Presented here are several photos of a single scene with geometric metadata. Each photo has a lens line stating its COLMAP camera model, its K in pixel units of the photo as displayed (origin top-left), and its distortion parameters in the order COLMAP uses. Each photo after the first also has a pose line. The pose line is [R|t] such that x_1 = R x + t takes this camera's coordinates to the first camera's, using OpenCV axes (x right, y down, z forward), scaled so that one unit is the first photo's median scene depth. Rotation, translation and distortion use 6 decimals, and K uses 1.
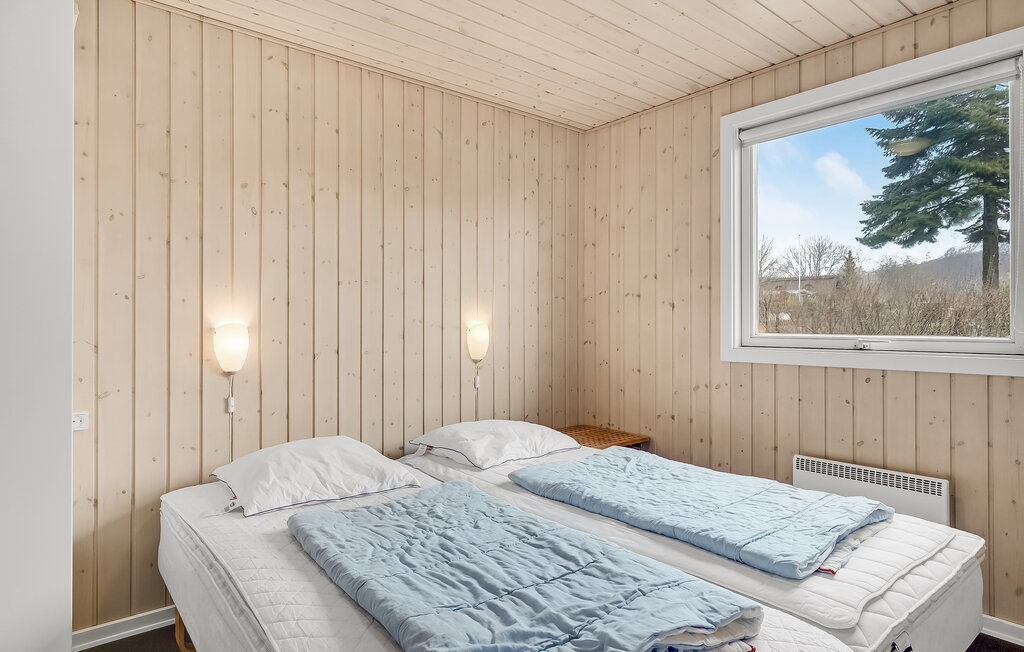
lens RADIAL K [[589.0, 0, 508.5], [0, 589.0, 323.4], [0, 0, 1]] dist [-0.003964, -0.002860]
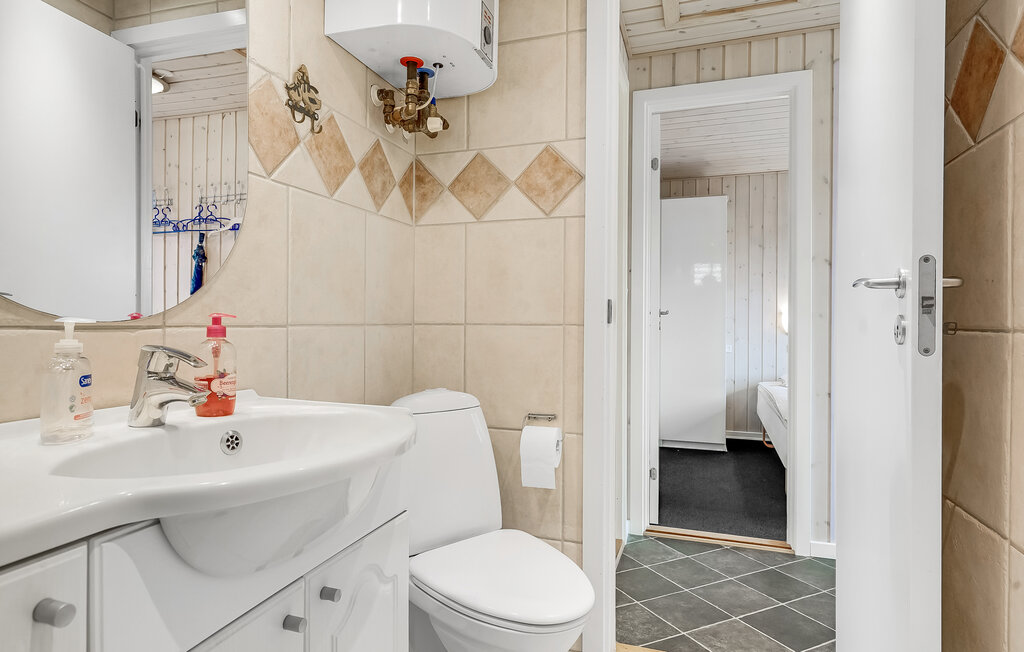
lens RADIAL K [[589.0, 0, 508.6], [0, 589.0, 322.1], [0, 0, 1]] dist [-0.003964, -0.002860]
pose [[0.552360, 0.003717, -0.833598, 0.831026], [0.001092, 0.999986, 0.005182, 0.034149], [0.833605, -0.003772, 0.552348, -1.152031]]
